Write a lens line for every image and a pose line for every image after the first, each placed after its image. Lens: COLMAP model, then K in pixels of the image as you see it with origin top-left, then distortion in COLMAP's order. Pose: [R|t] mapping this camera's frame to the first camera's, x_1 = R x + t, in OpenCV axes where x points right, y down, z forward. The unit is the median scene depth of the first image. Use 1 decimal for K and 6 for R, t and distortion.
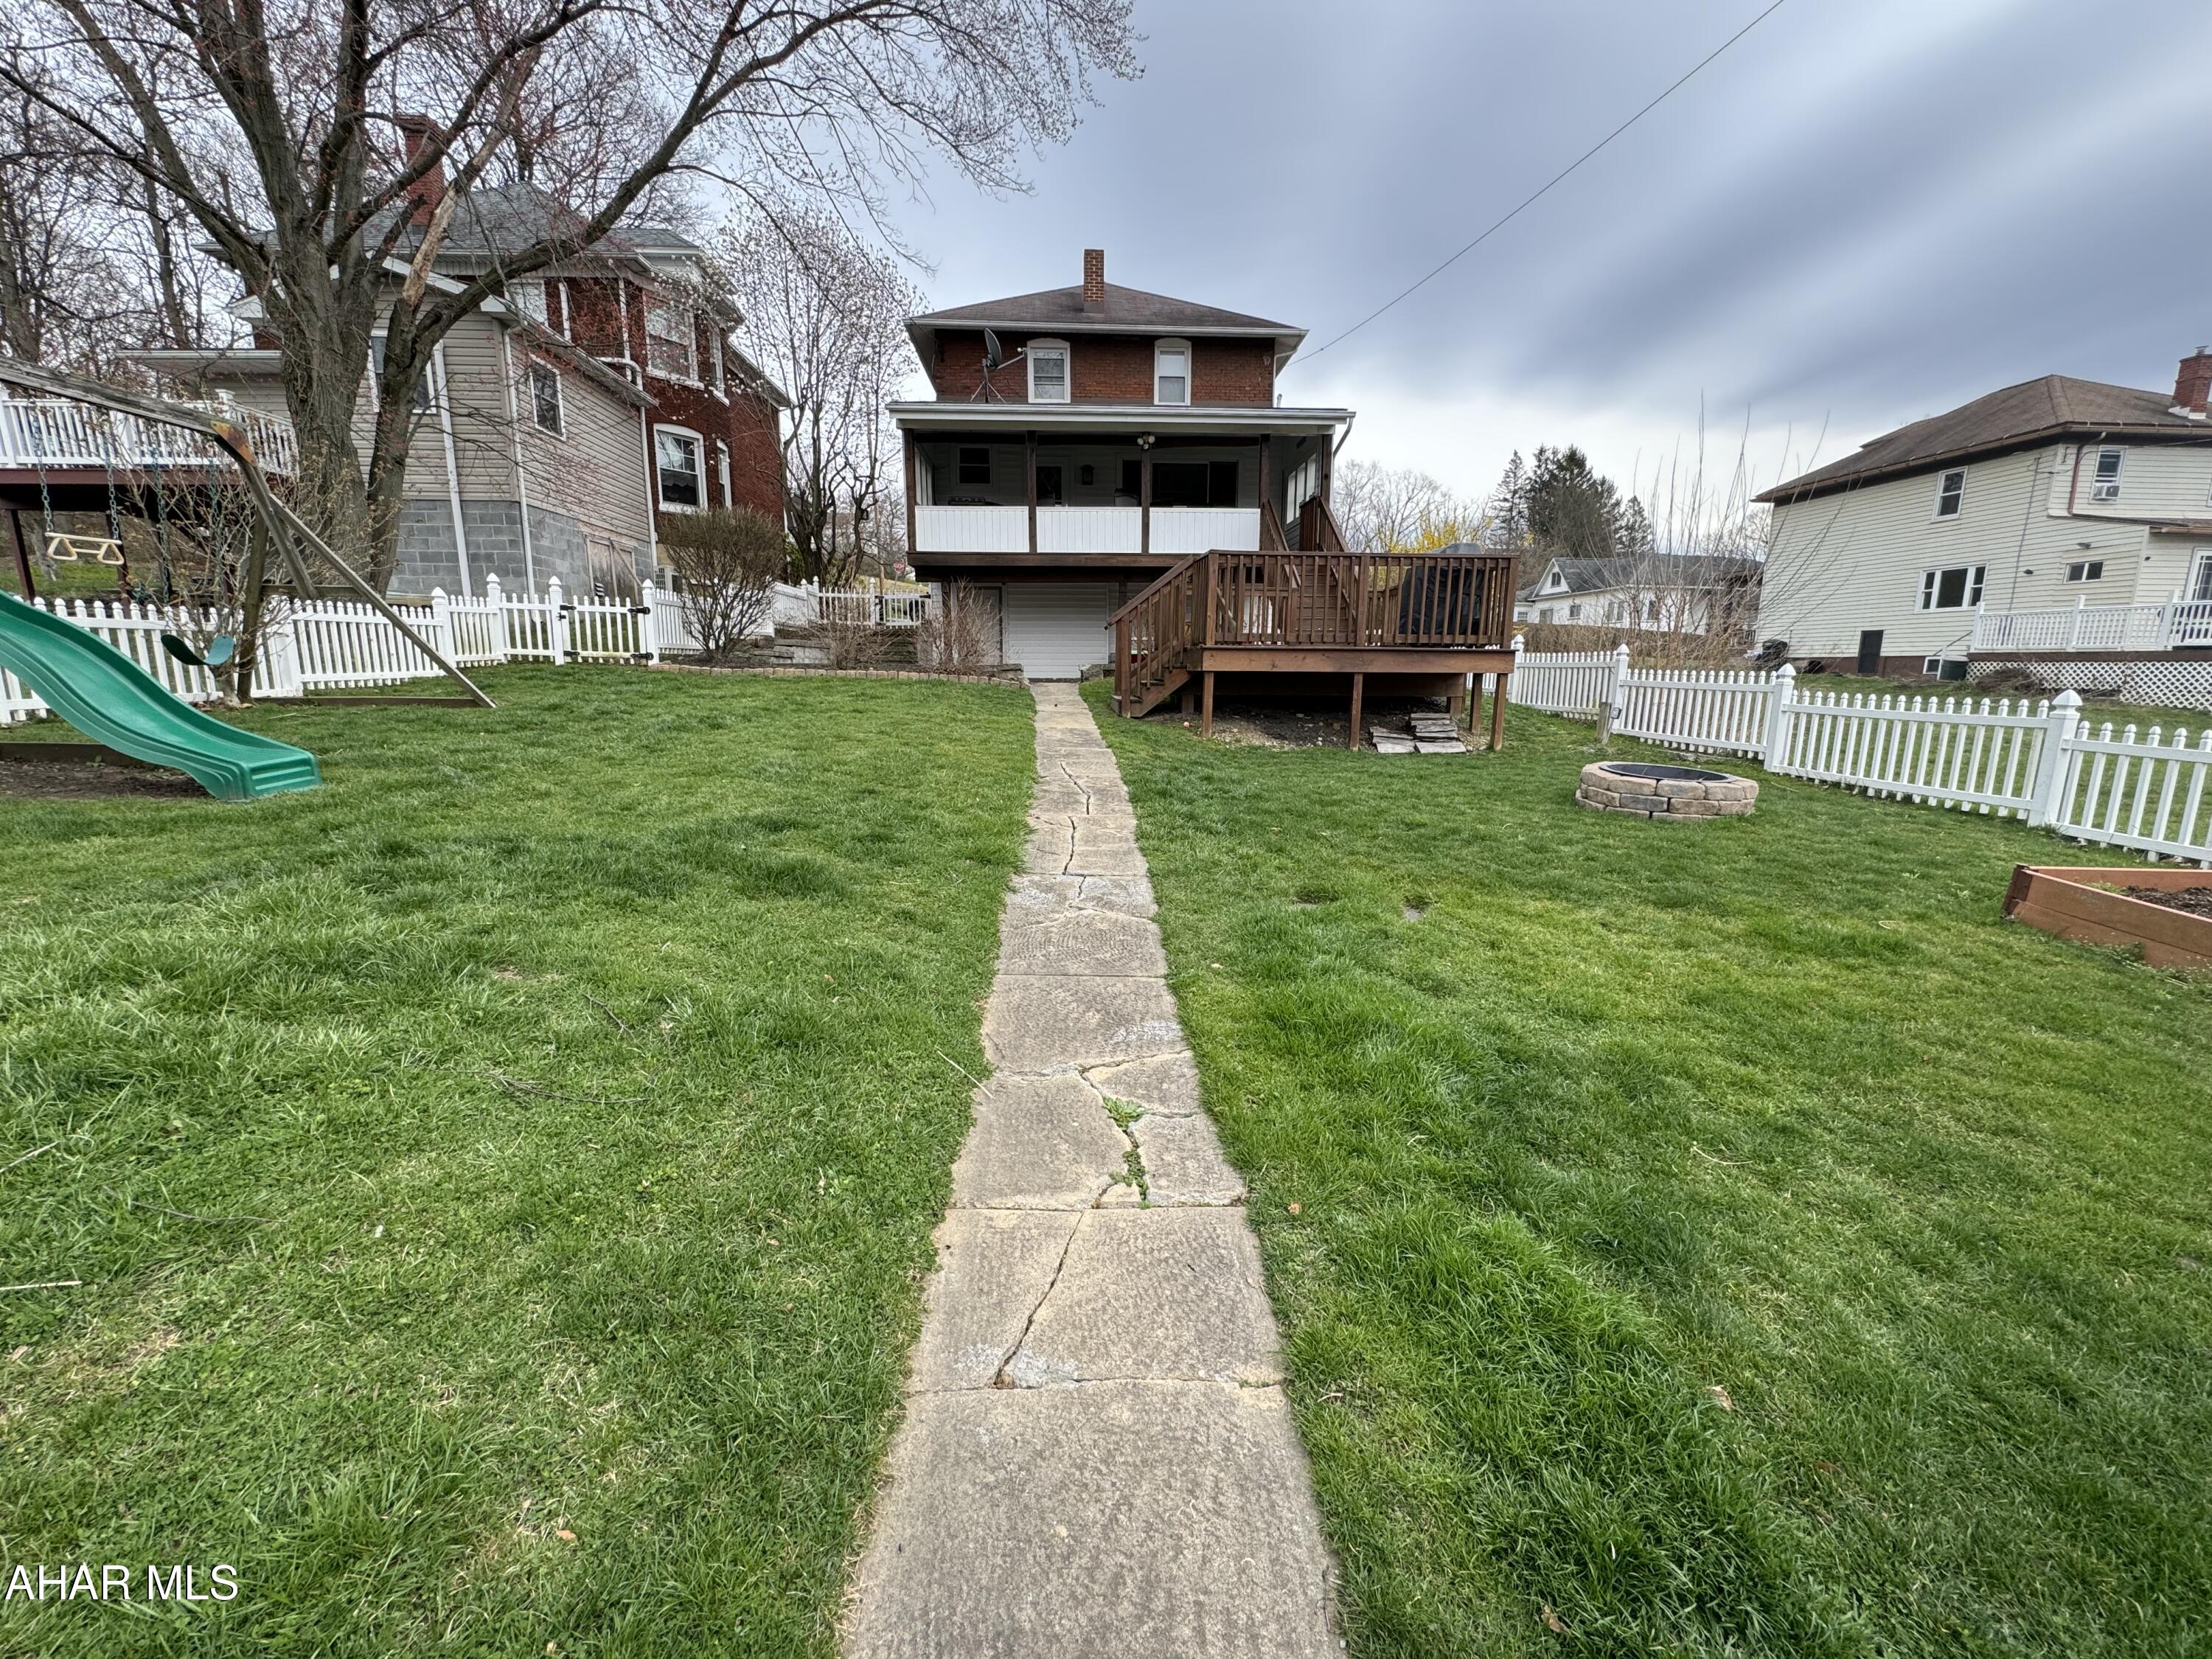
lens RADIAL K [[880.0, 0, 1105.8], [0, 880.0, 827.6], [0, 0, 1]] dist [-0.002956, 0.000595]
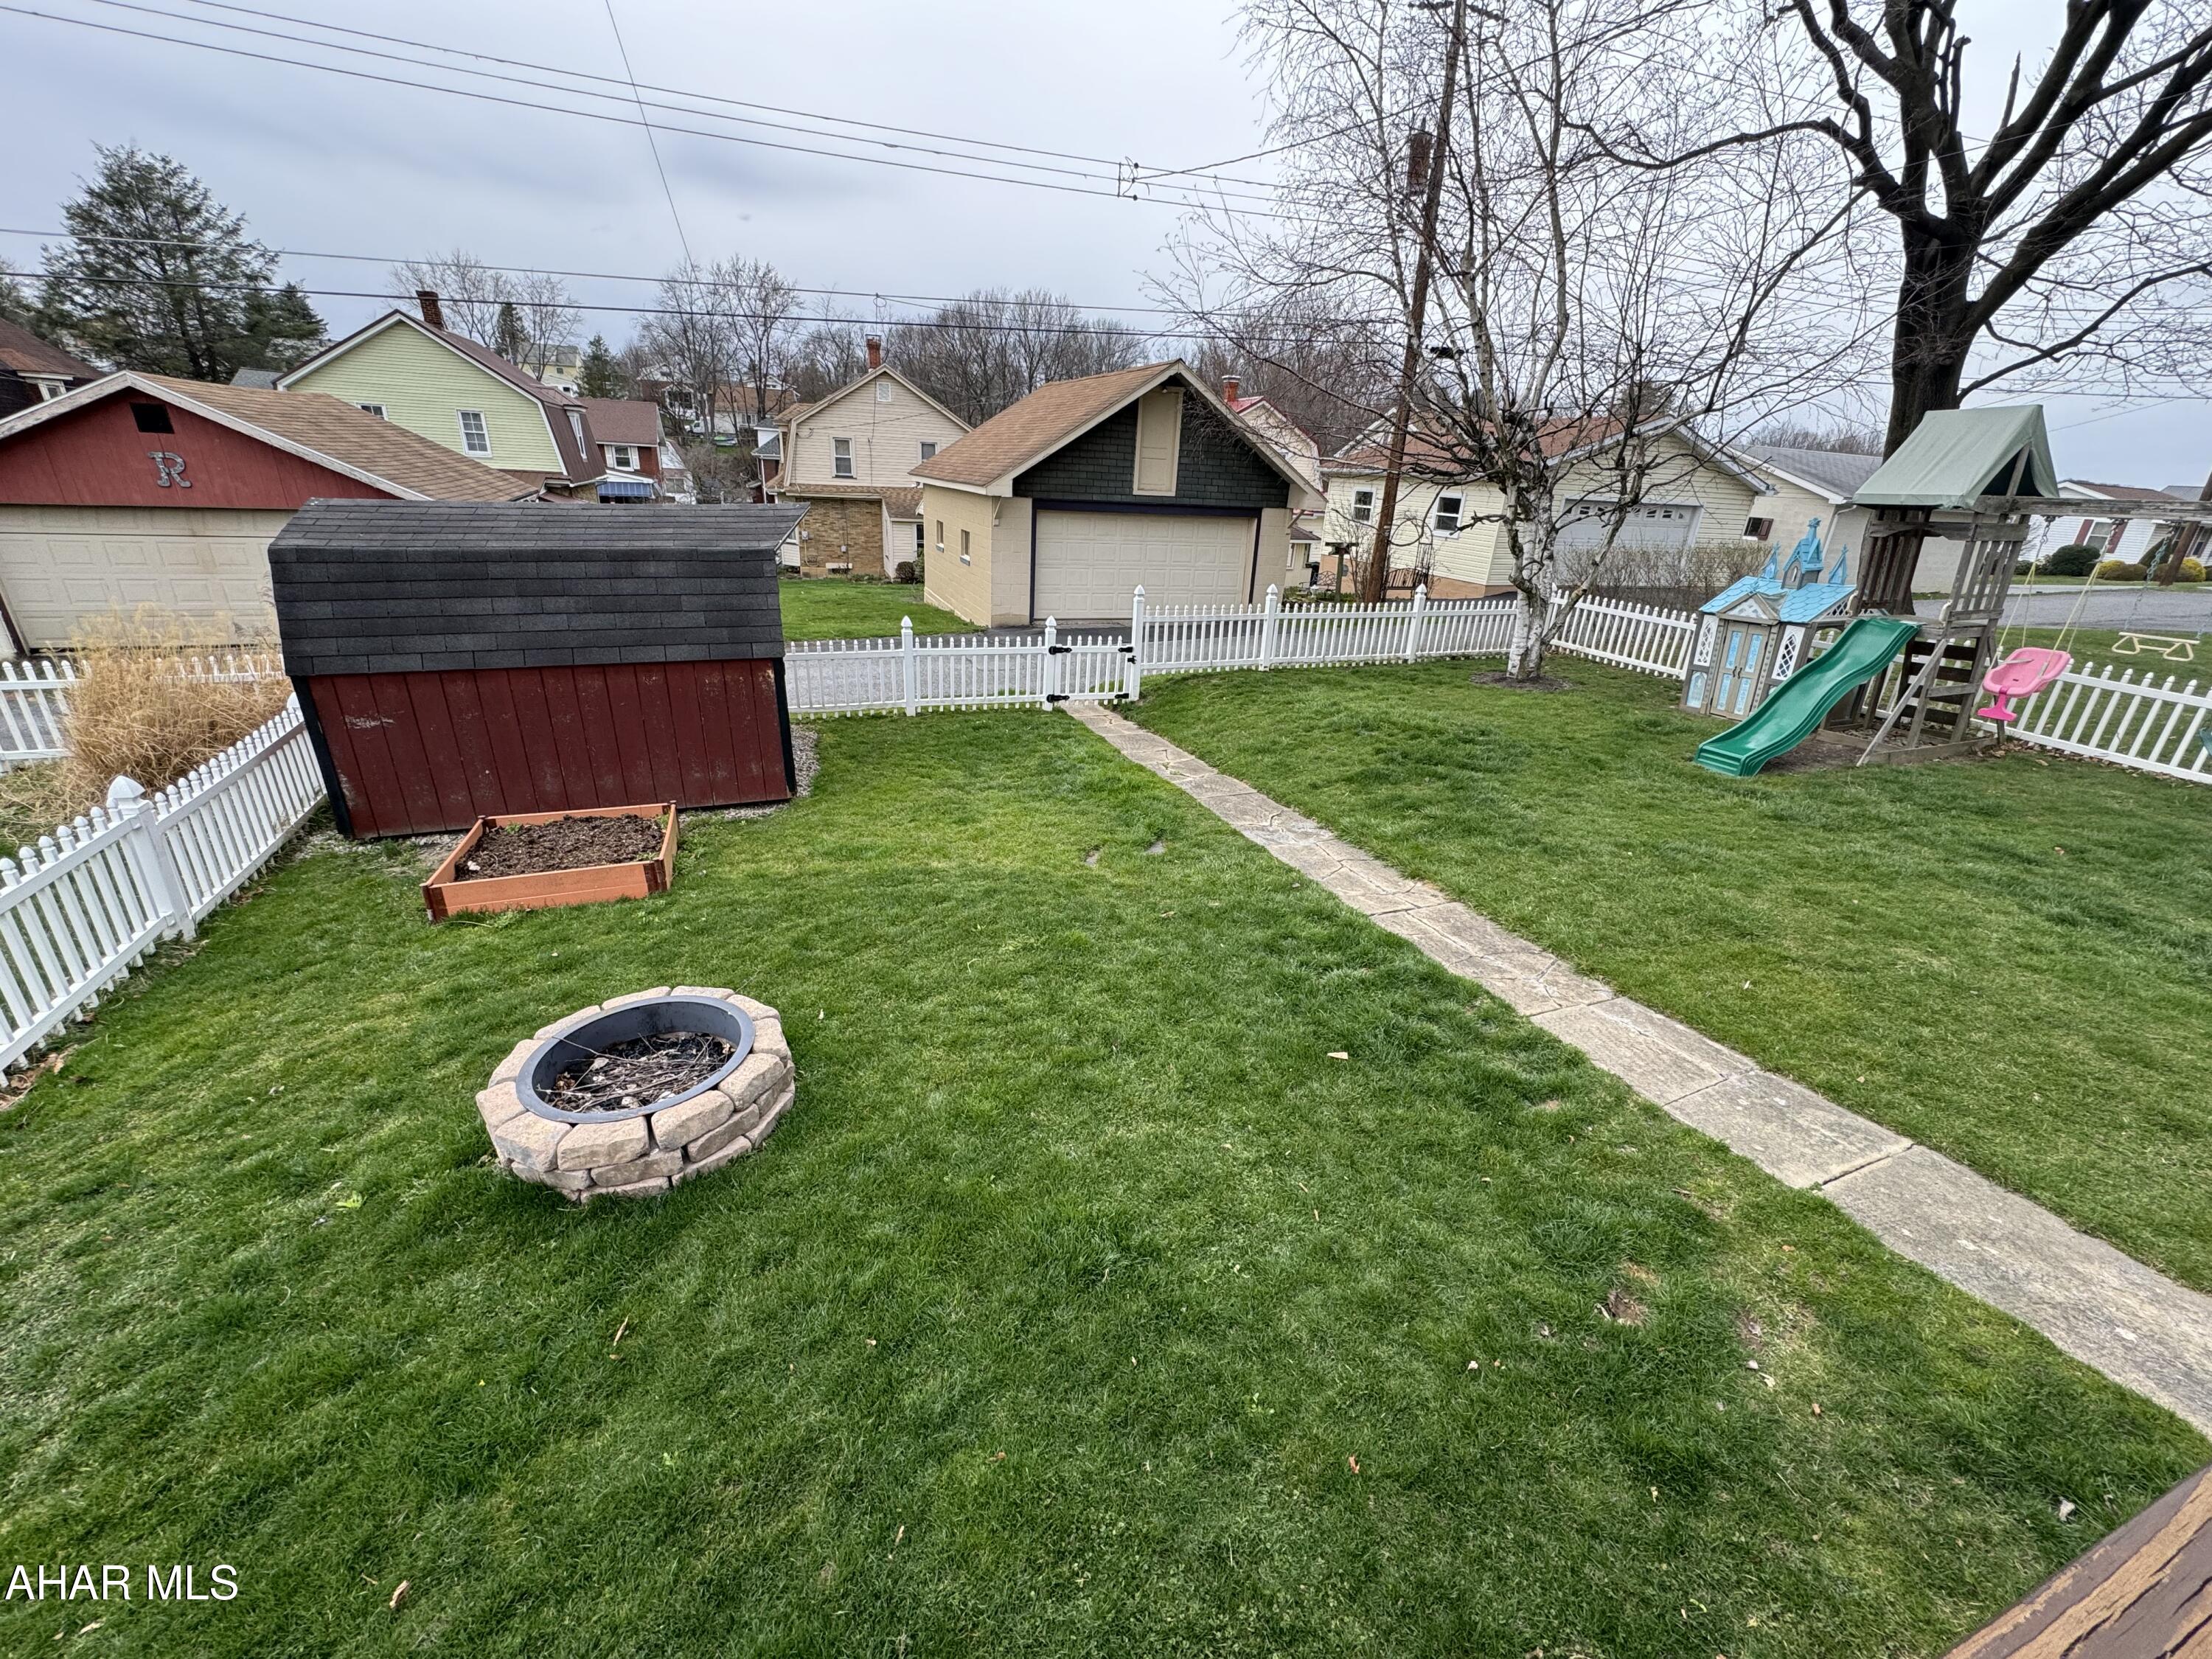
lens RADIAL K [[880.0, 0, 1104.1], [0, 880.0, 825.9], [0, 0, 1]] dist [-0.002956, 0.000595]
pose [[-0.950223, 0.073316, -0.302822, 0.797621], [-0.105674, 0.838475, 0.534595, -0.790445], [0.293103, 0.539985, -0.788991, 2.177020]]
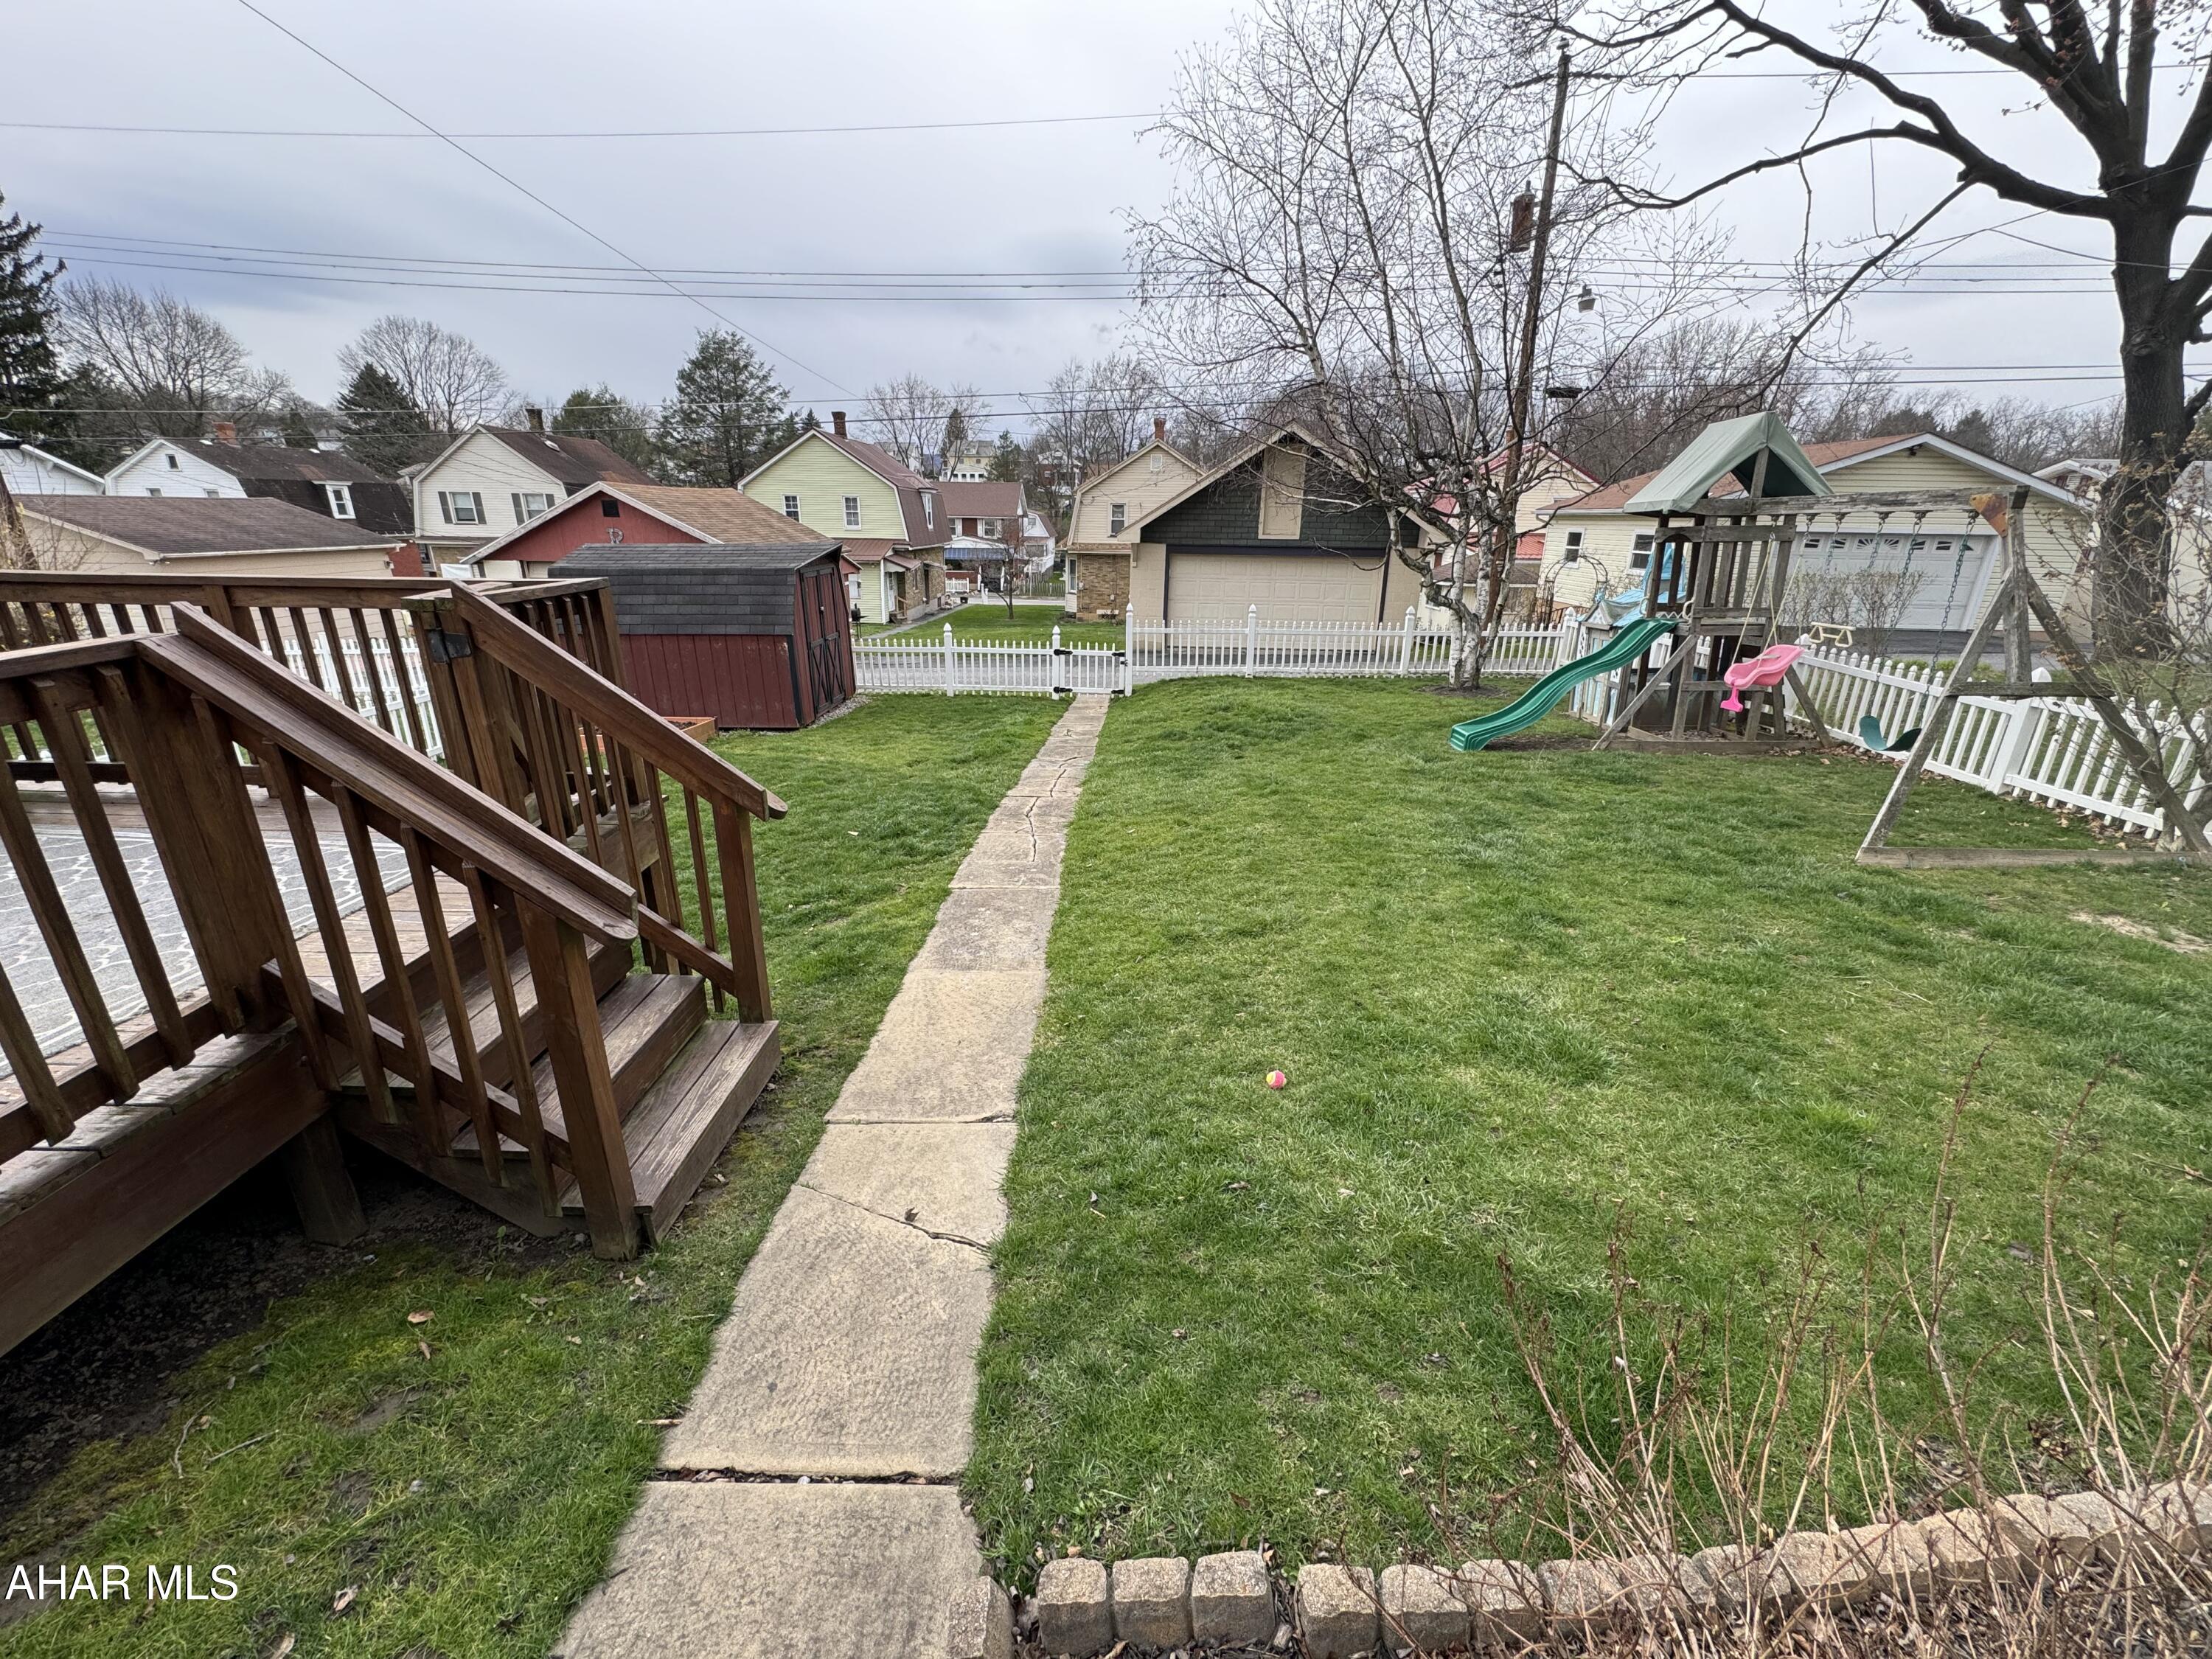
lens RADIAL K [[880.0, 0, 1102.2], [0, 880.0, 825.7], [0, 0, 1]] dist [-0.002956, 0.000595]
pose [[-0.996143, -0.040171, 0.078007, -0.321084], [0.004268, 0.865806, 0.500362, -0.928819], [-0.087638, 0.498765, -0.862295, 3.012177]]
